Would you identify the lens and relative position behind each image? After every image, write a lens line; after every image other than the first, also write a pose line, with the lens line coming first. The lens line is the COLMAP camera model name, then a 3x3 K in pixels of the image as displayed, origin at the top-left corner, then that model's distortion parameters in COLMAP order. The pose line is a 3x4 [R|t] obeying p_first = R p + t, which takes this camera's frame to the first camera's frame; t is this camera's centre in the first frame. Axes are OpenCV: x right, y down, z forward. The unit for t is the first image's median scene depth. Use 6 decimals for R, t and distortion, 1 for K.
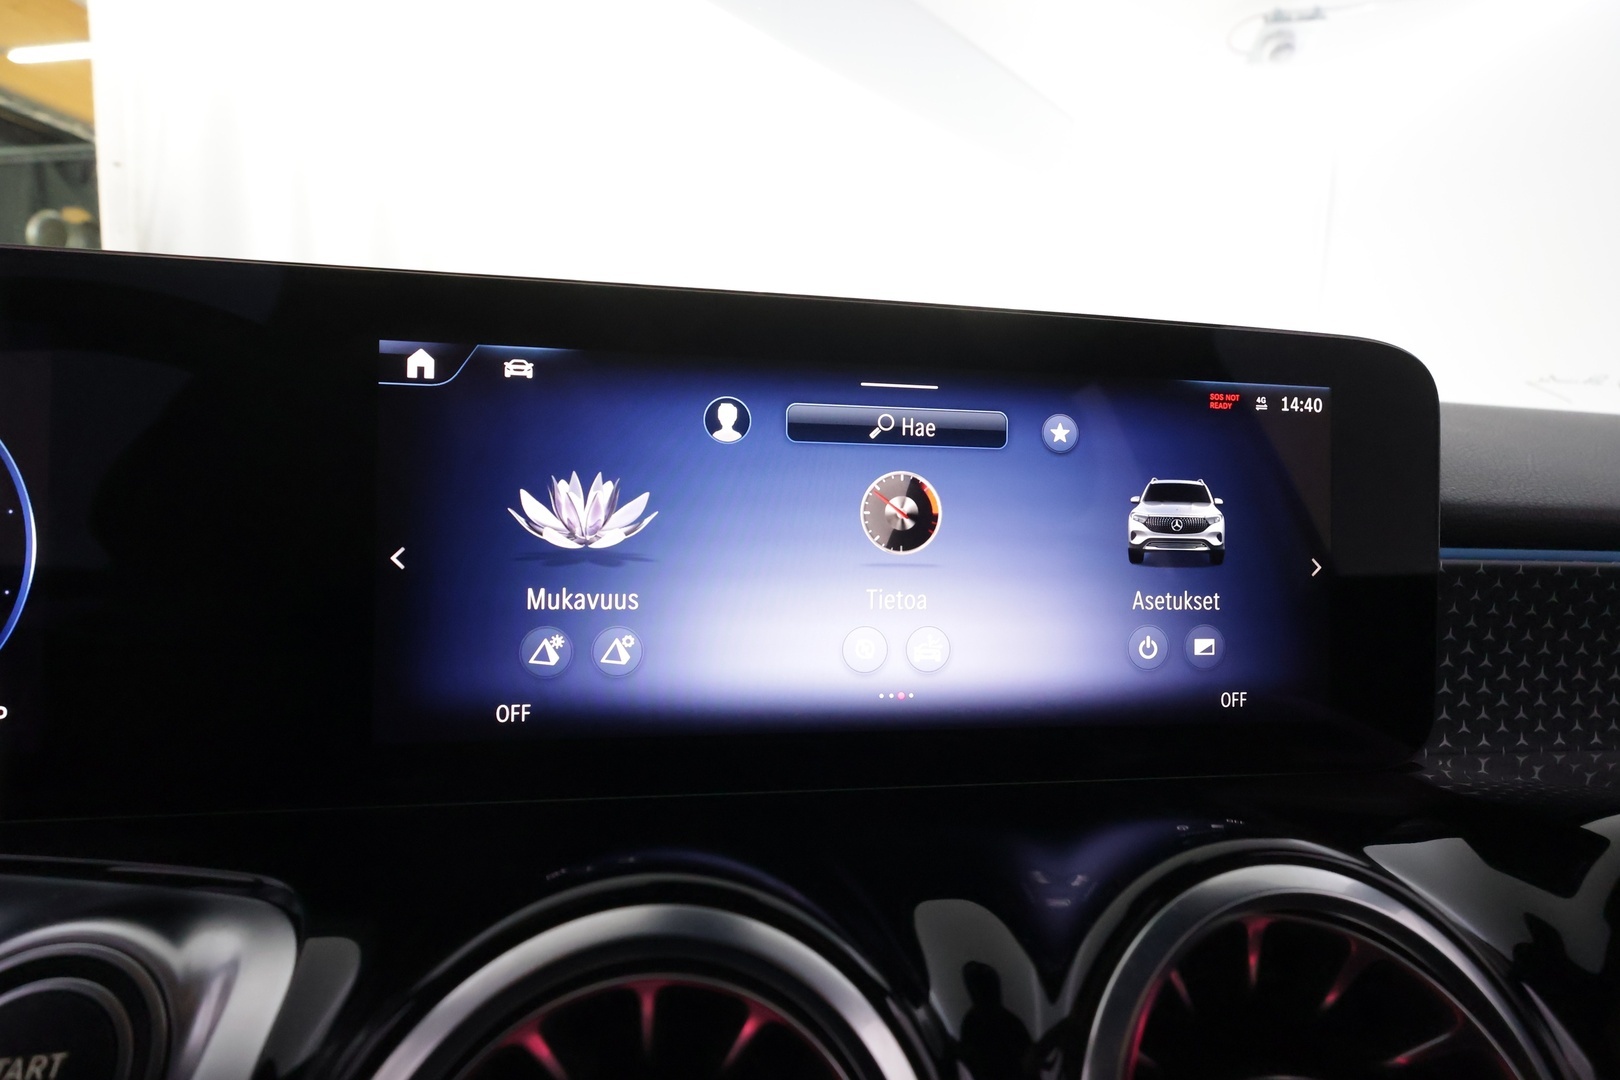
lens RADIAL K [[759.0, 0, 808.8], [0, 759.0, 532.6], [0, 0, 1]] dist [0.003930, -0.001066]
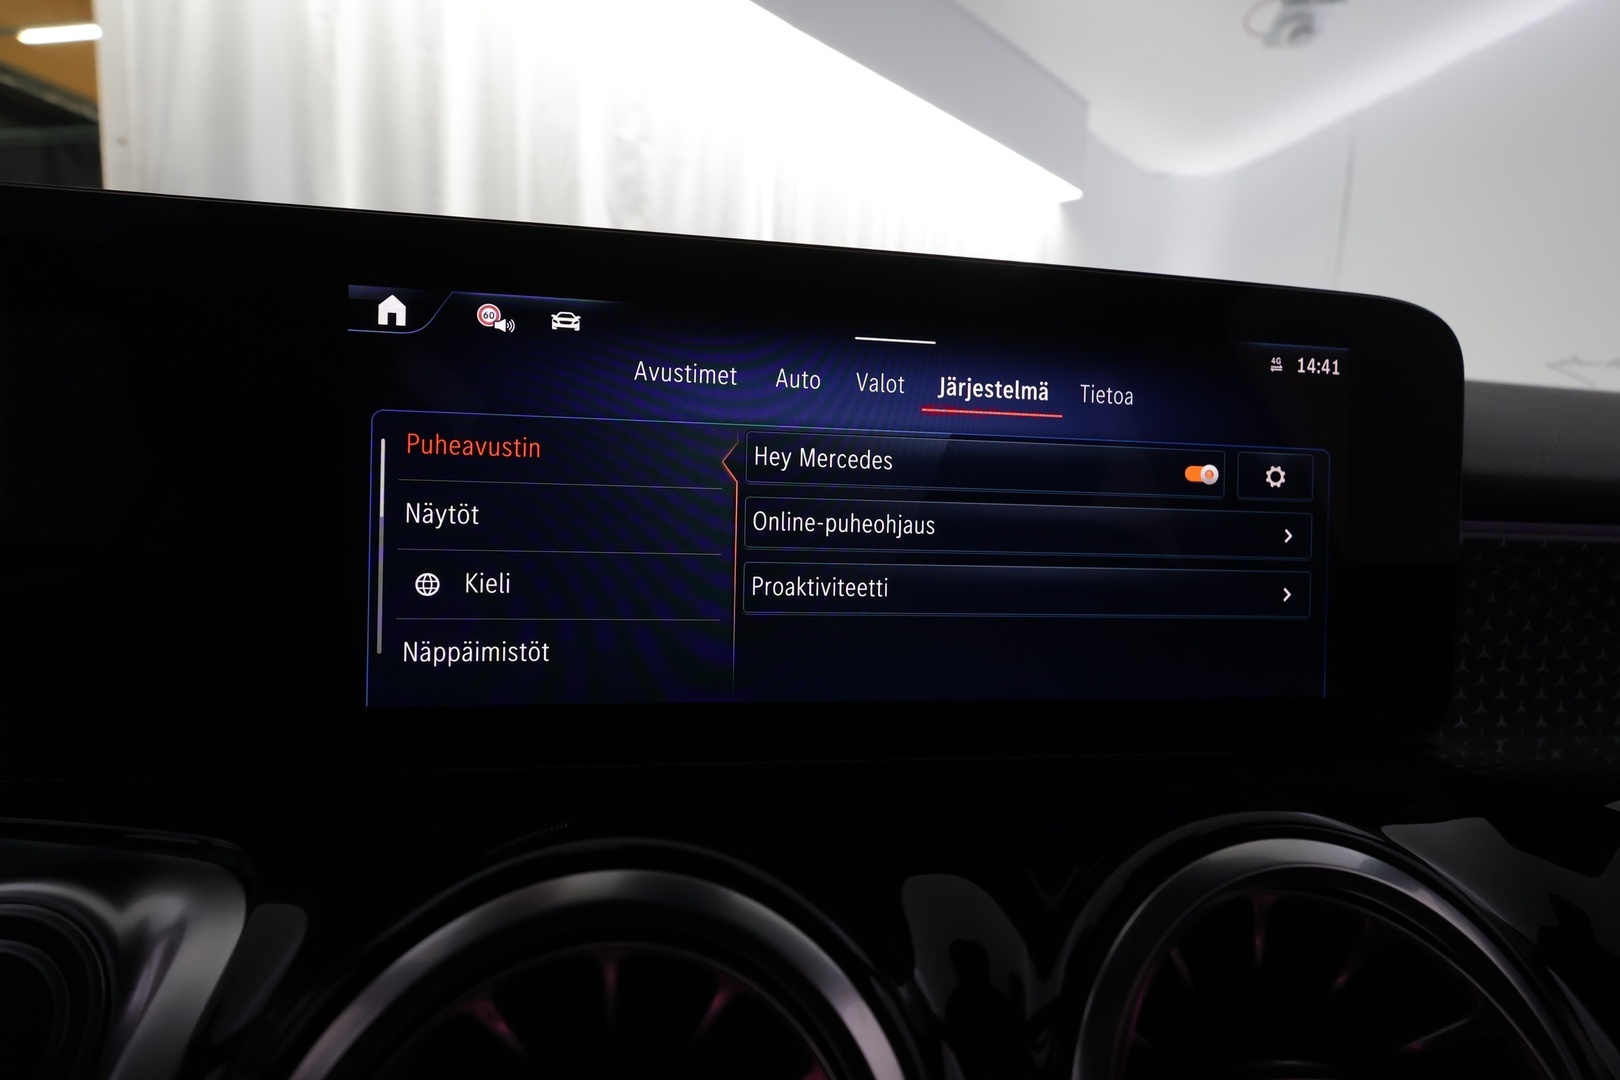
lens RADIAL K [[759.0, 0, 809.1], [0, 759.0, 532.8], [0, 0, 1]] dist [0.003930, -0.001066]
pose [[0.999926, 0.009227, -0.007921, 0.020894], [-0.009109, 0.999849, 0.014802, 0.035060], [0.008056, -0.014729, 0.999859, 0.042550]]
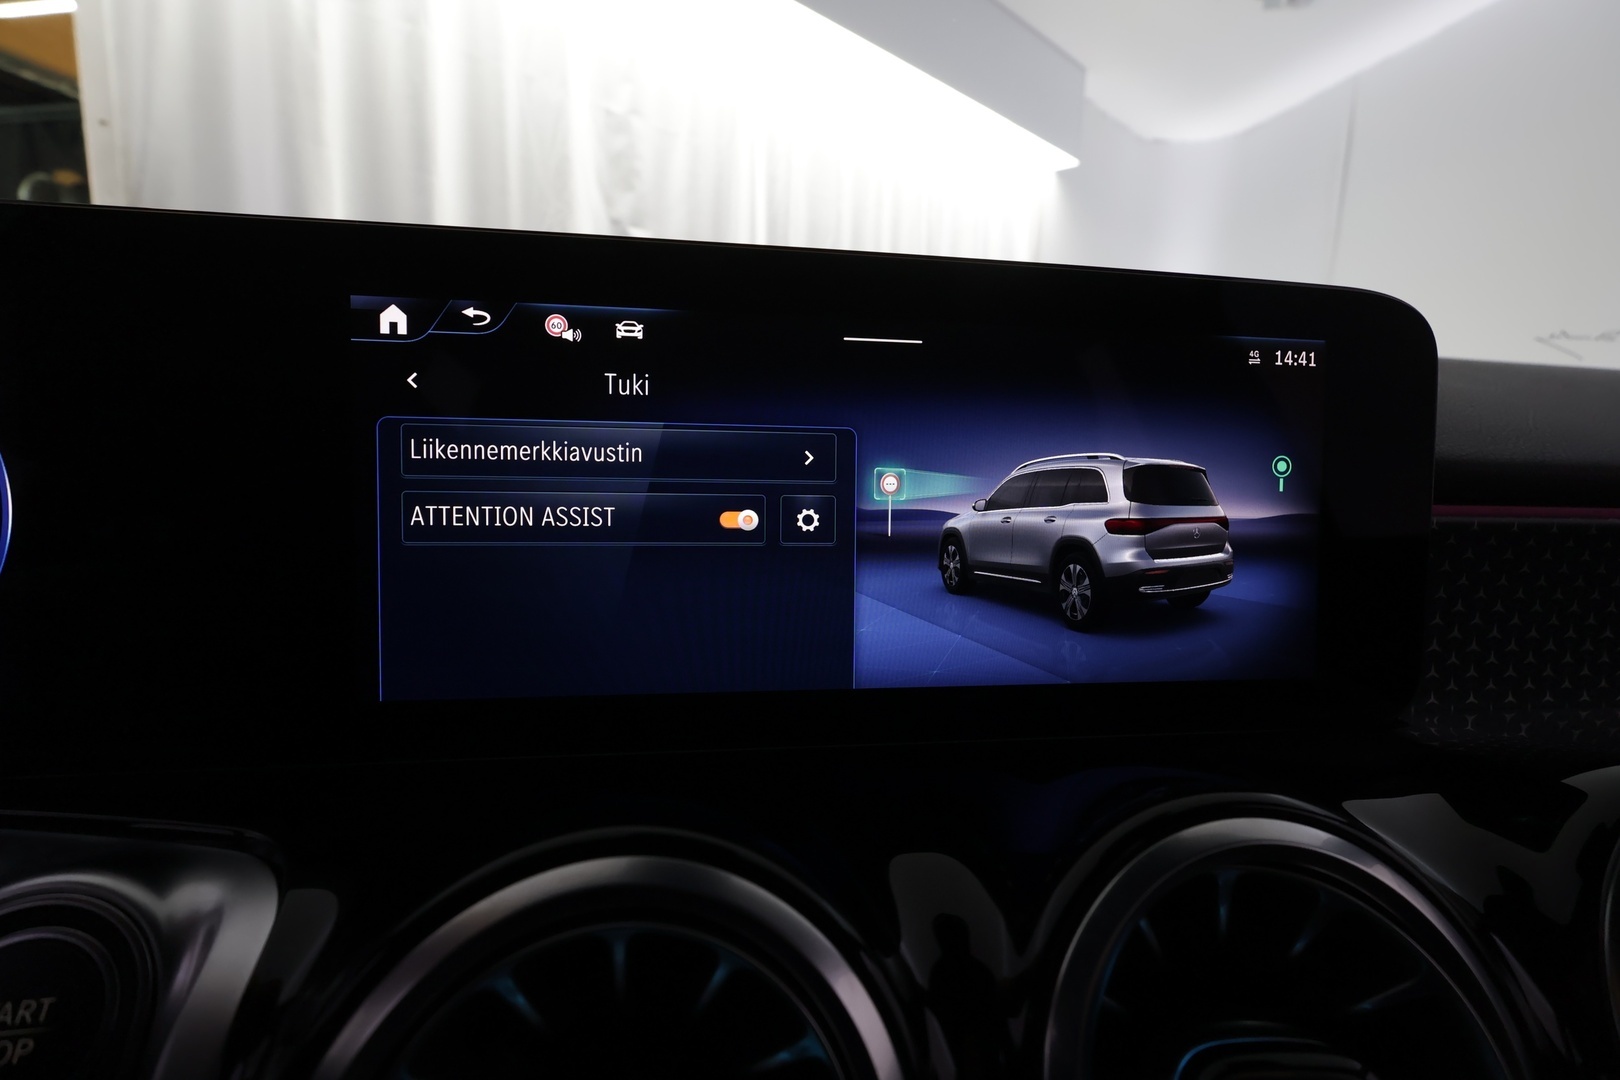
lens RADIAL K [[759.0, 0, 807.8], [0, 759.0, 533.5], [0, 0, 1]] dist [0.003930, -0.001066]
pose [[0.999971, -0.002995, -0.006943, 0.028493], [0.003326, 0.998831, 0.048223, 0.008104], [0.006790, -0.048244, 0.998812, 0.008011]]
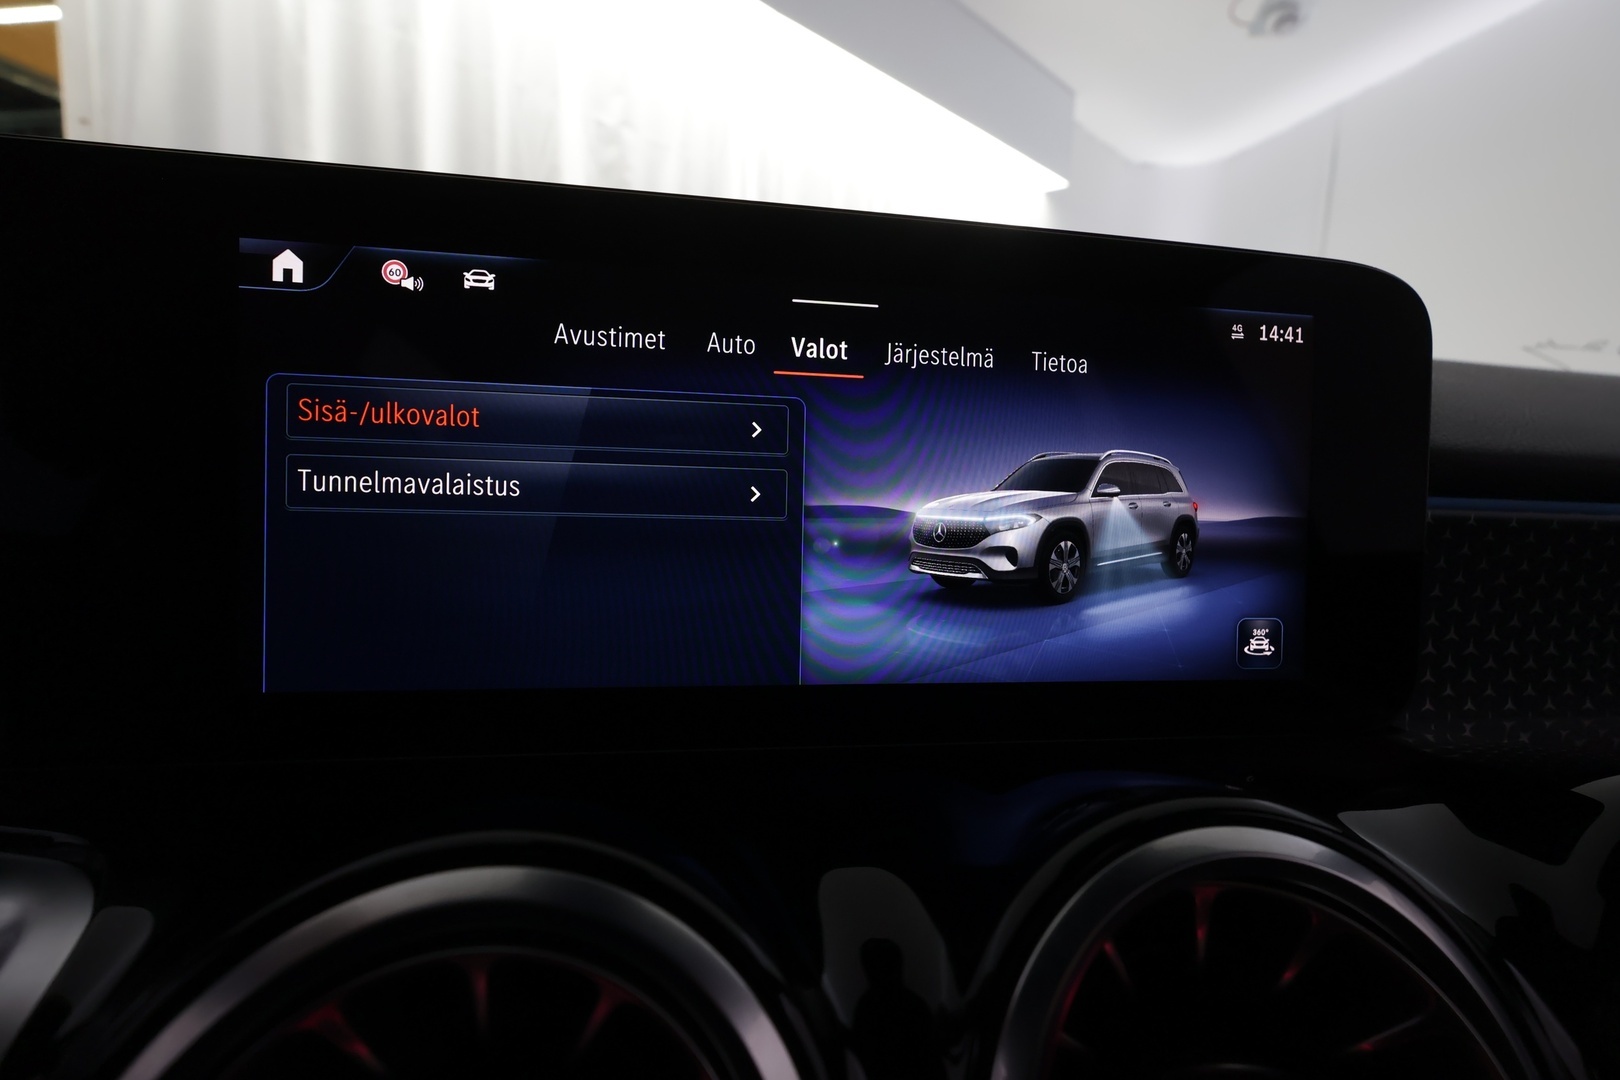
lens RADIAL K [[759.0, 0, 809.5], [0, 759.0, 532.4], [0, 0, 1]] dist [0.003930, -0.001066]
pose [[0.999943, 0.007794, 0.007316, 0.084257], [-0.007974, 0.999660, 0.024844, 0.055676], [-0.007120, -0.024901, 0.999665, 0.094701]]
